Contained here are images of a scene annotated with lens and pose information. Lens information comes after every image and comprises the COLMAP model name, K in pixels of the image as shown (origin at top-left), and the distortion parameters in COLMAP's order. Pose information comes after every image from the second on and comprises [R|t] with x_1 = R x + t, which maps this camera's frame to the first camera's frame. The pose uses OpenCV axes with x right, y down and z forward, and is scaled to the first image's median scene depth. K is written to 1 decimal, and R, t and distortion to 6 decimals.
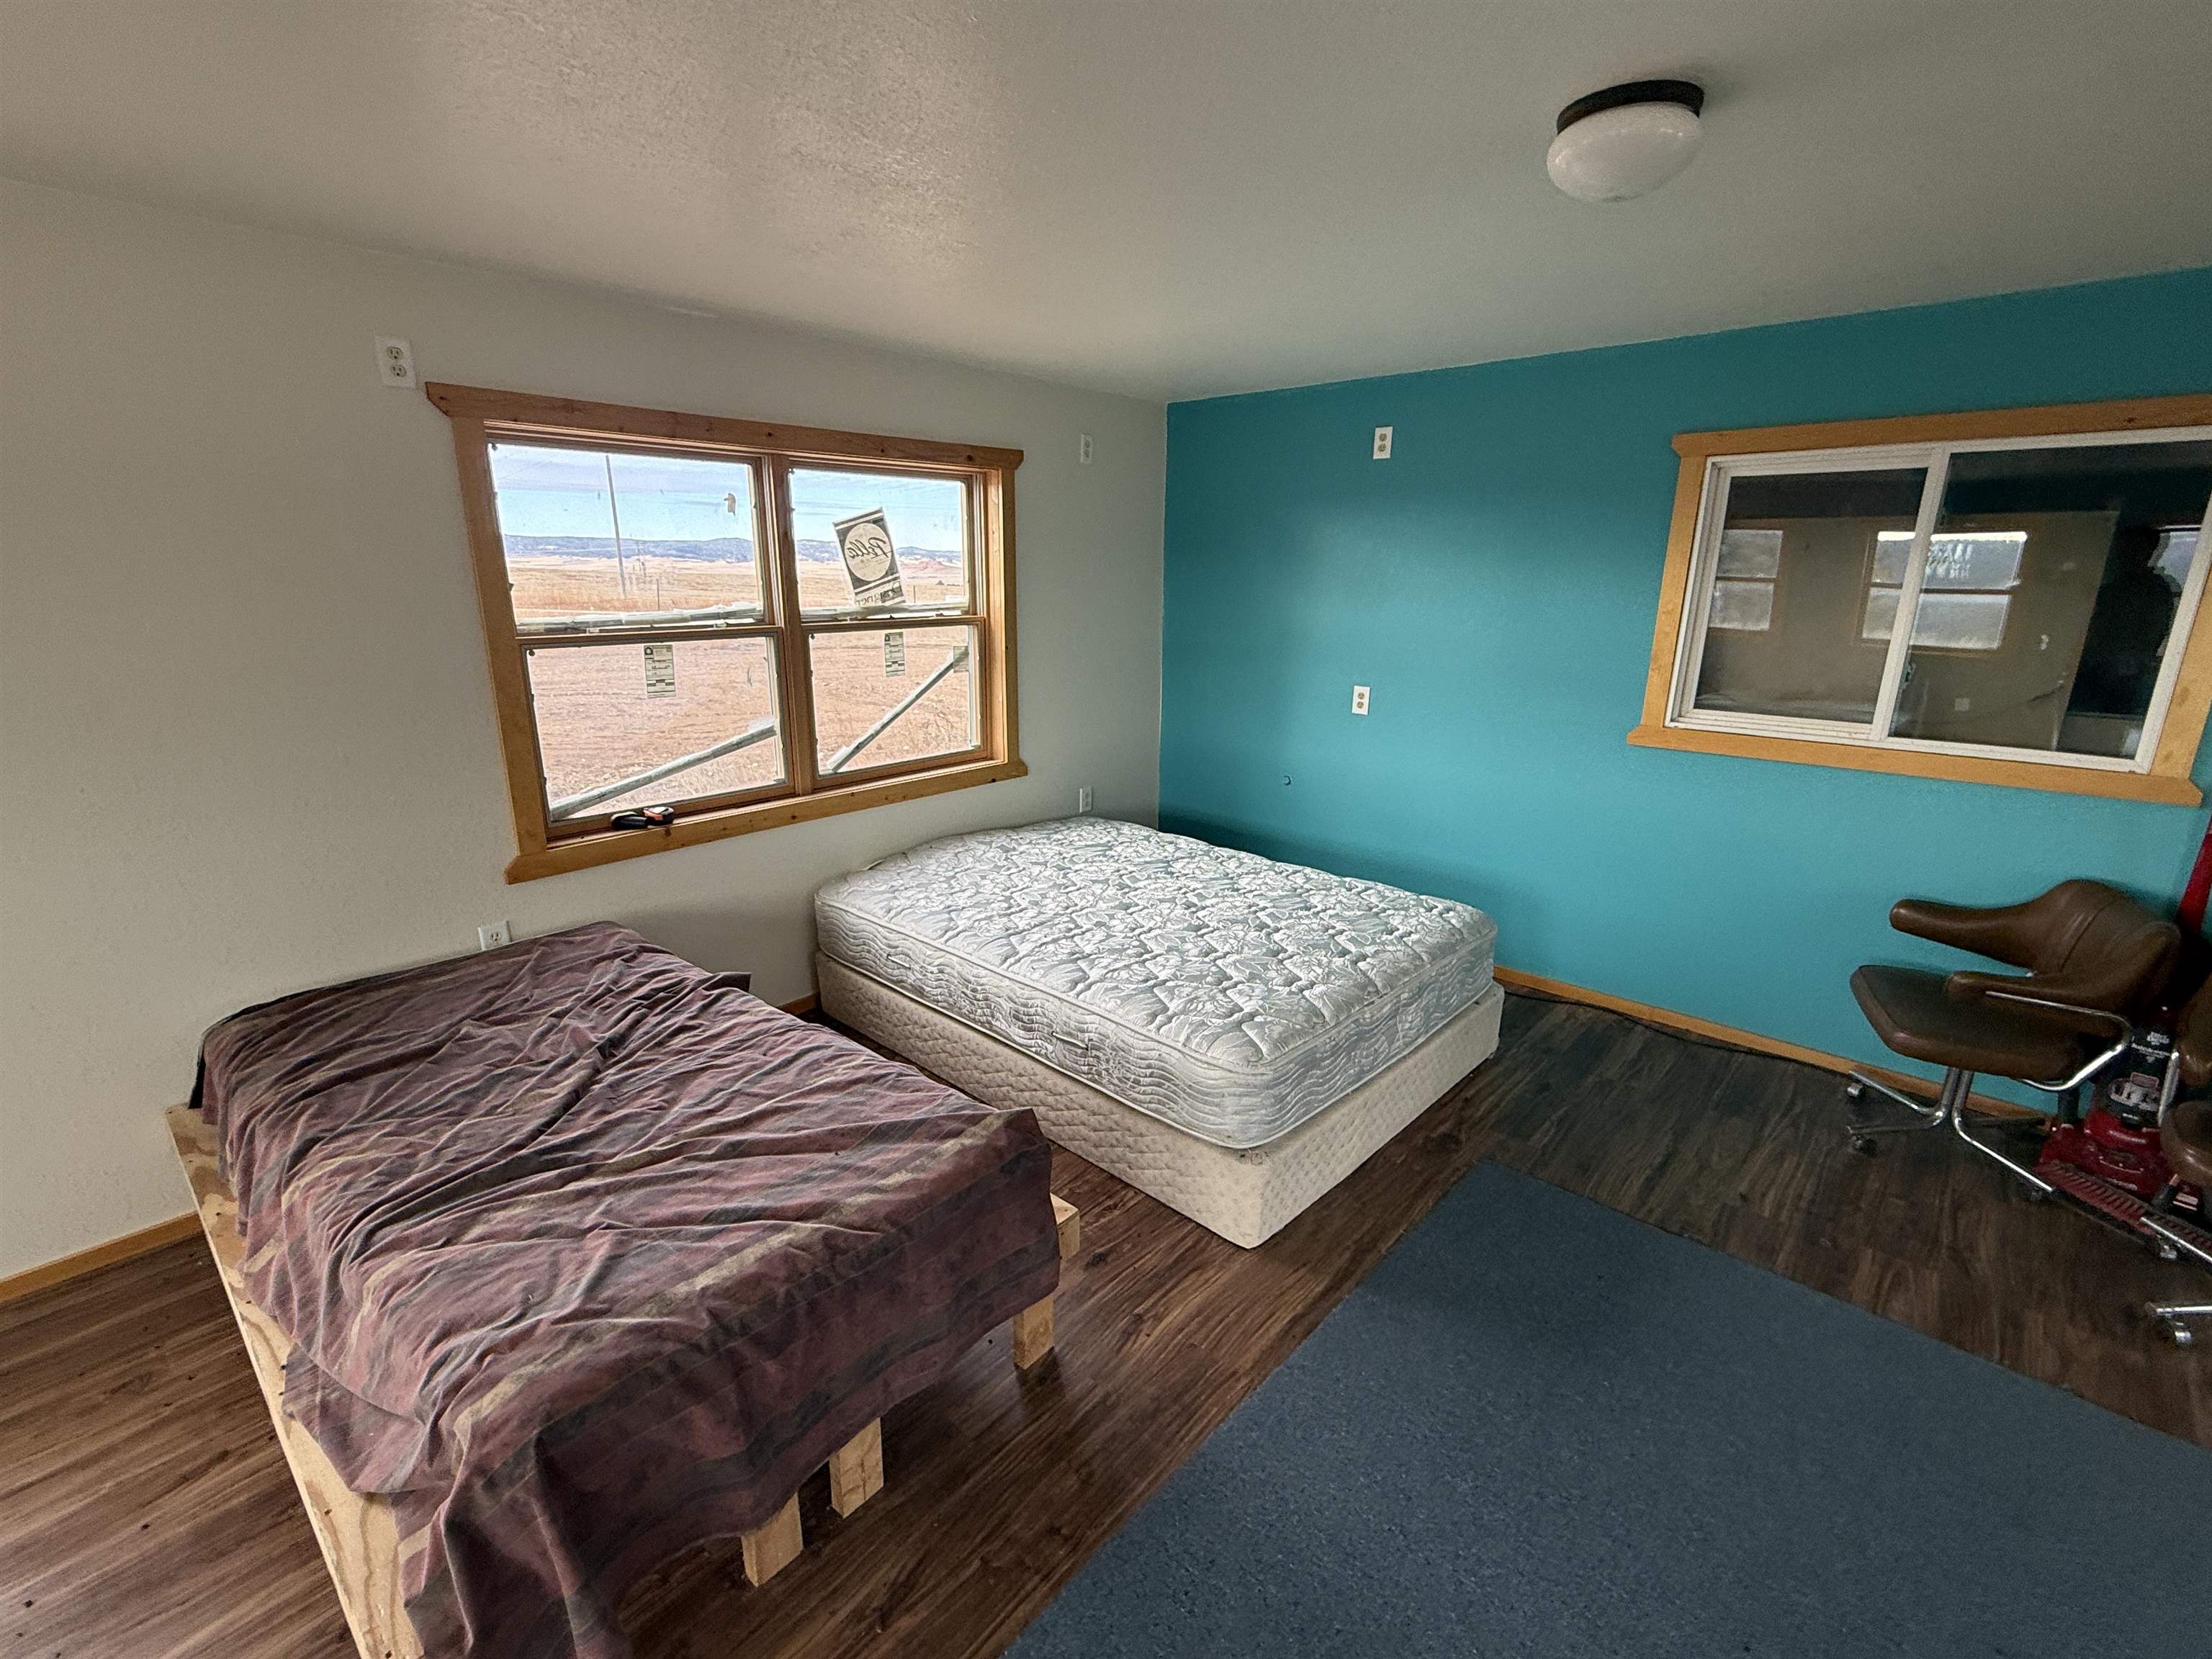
lens RADIAL K [[980.4, 0, 1104.9], [0, 980.4, 834.1], [0, 0, 1]] dist [-0.000583, -0.000450]
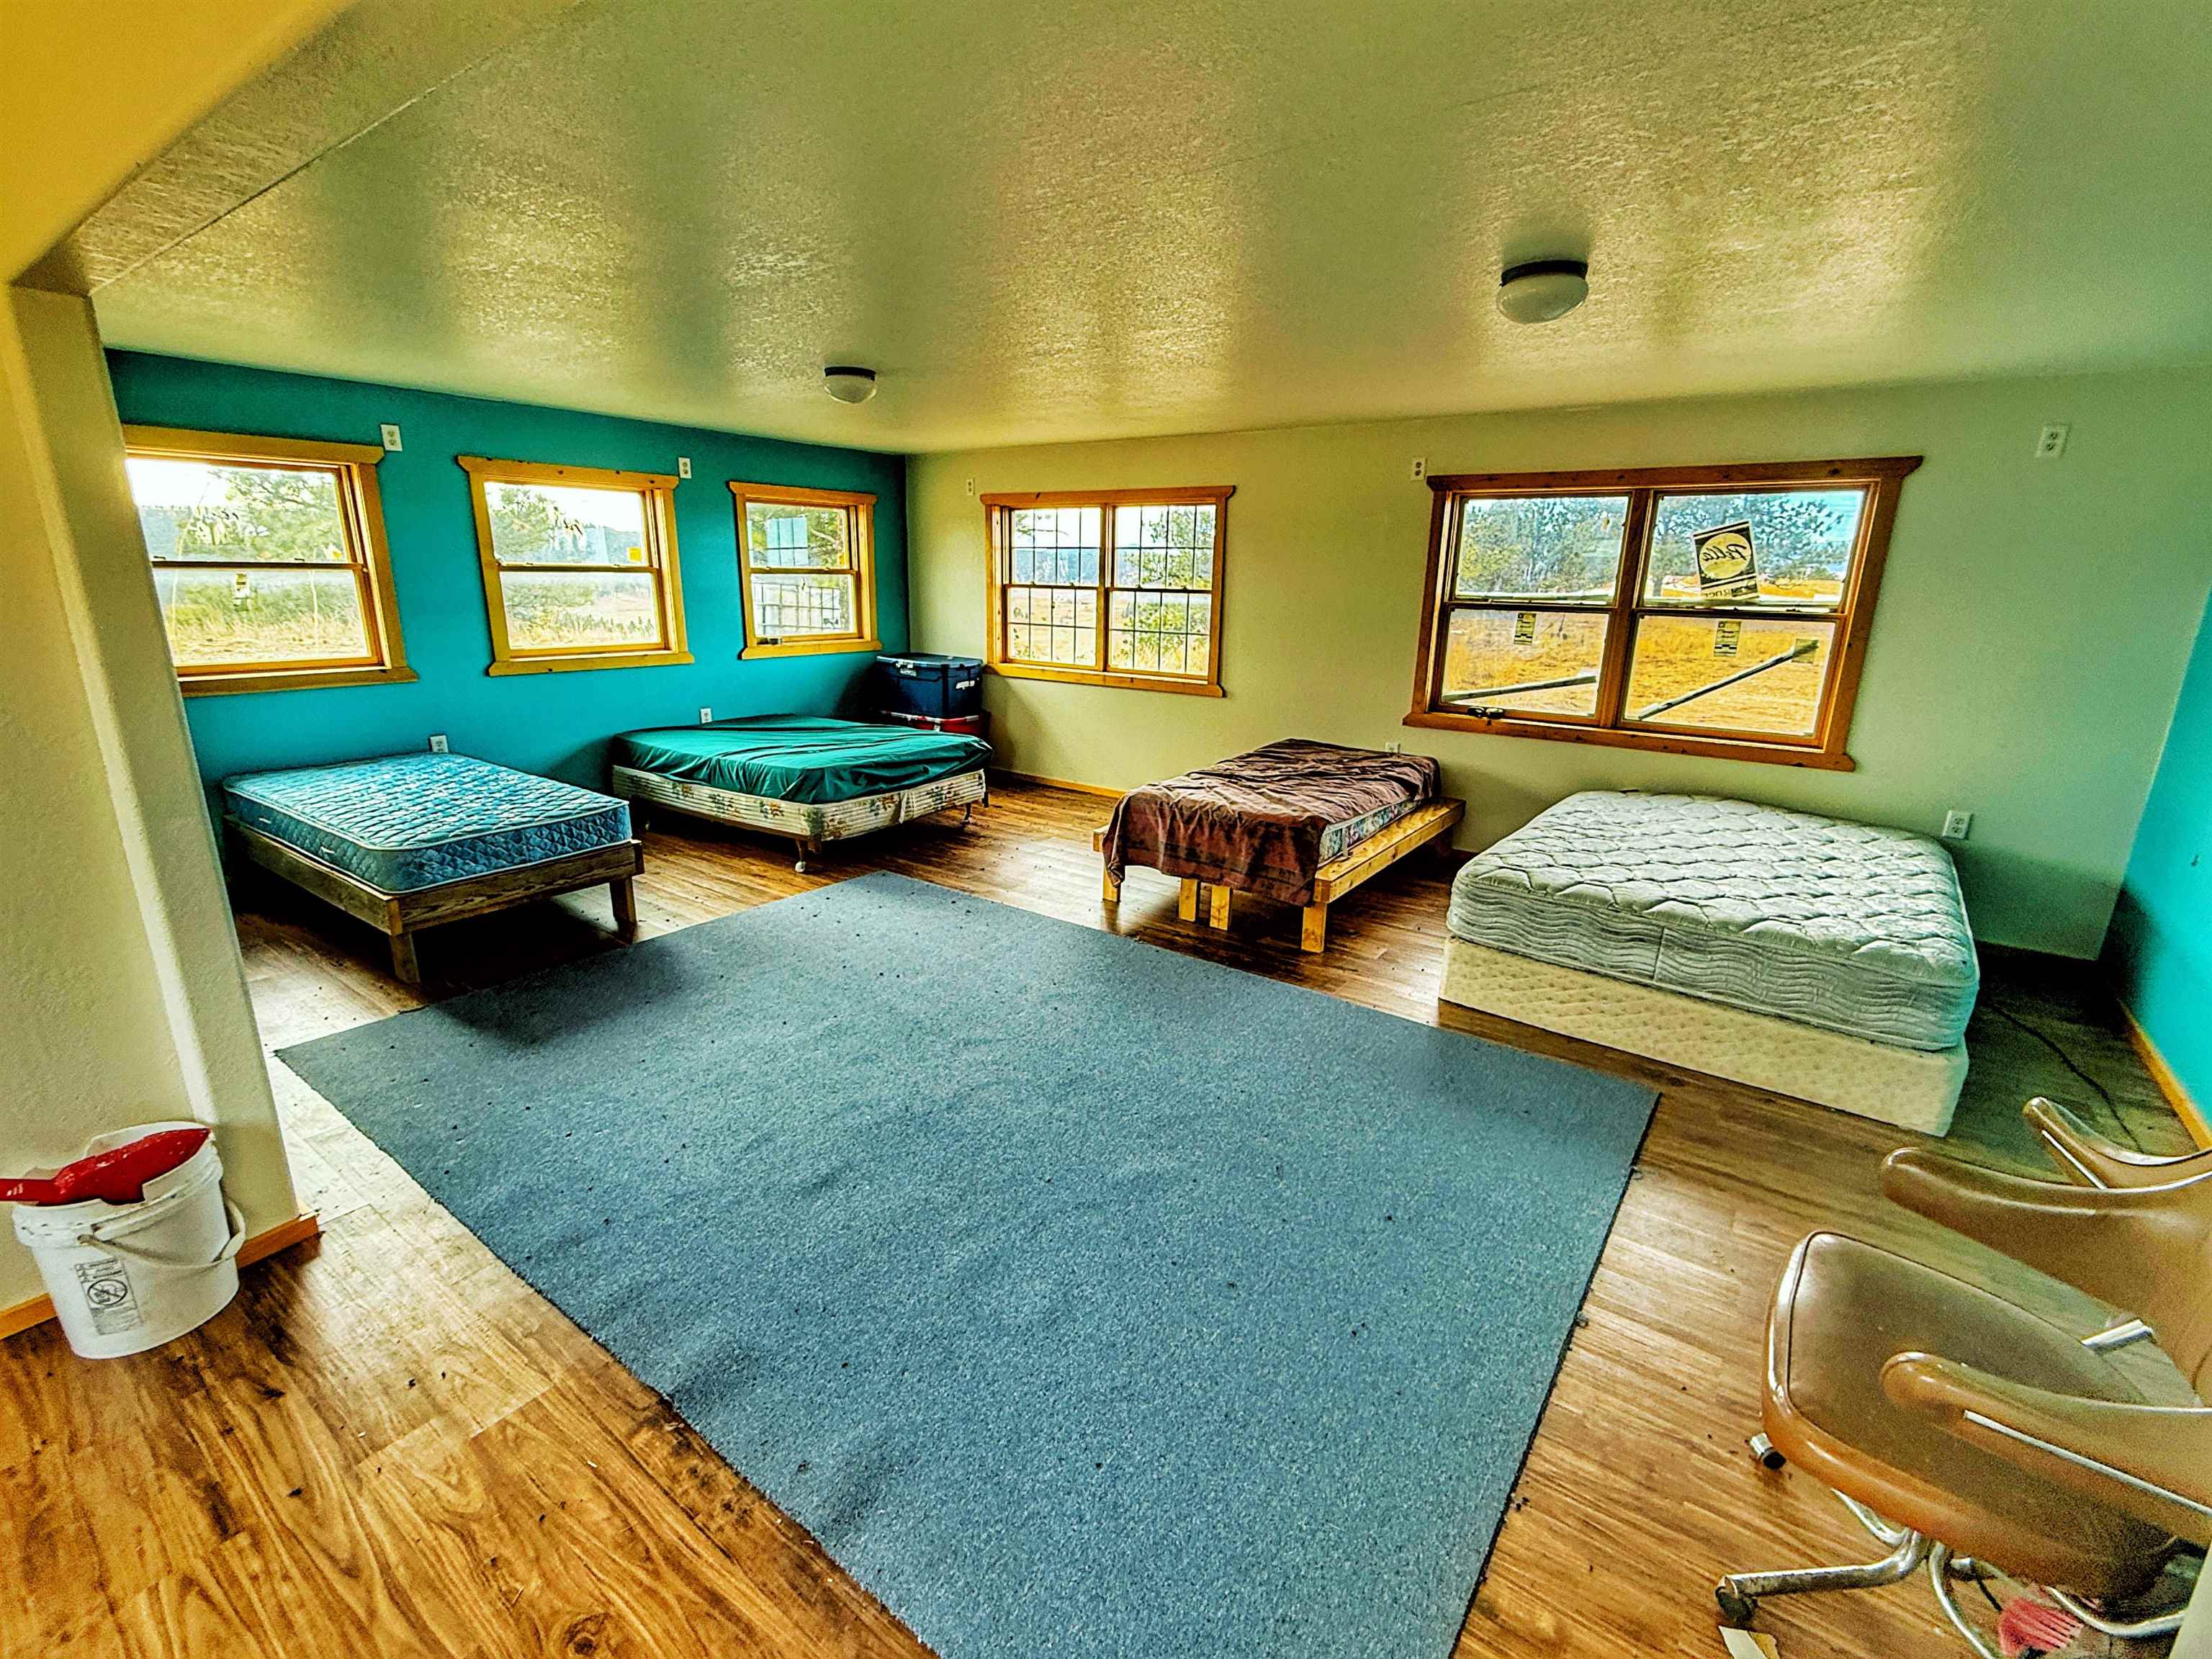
lens RADIAL K [[980.4, 0, 1104.9], [0, 980.4, 834.1], [0, 0, 1]] dist [-0.000583, -0.000450]
pose [[0.110477, 0.257441, -0.959958, 1.018294], [-0.280604, 0.934655, 0.218362, -0.004913], [0.953444, 0.245244, 0.175497, 0.110026]]
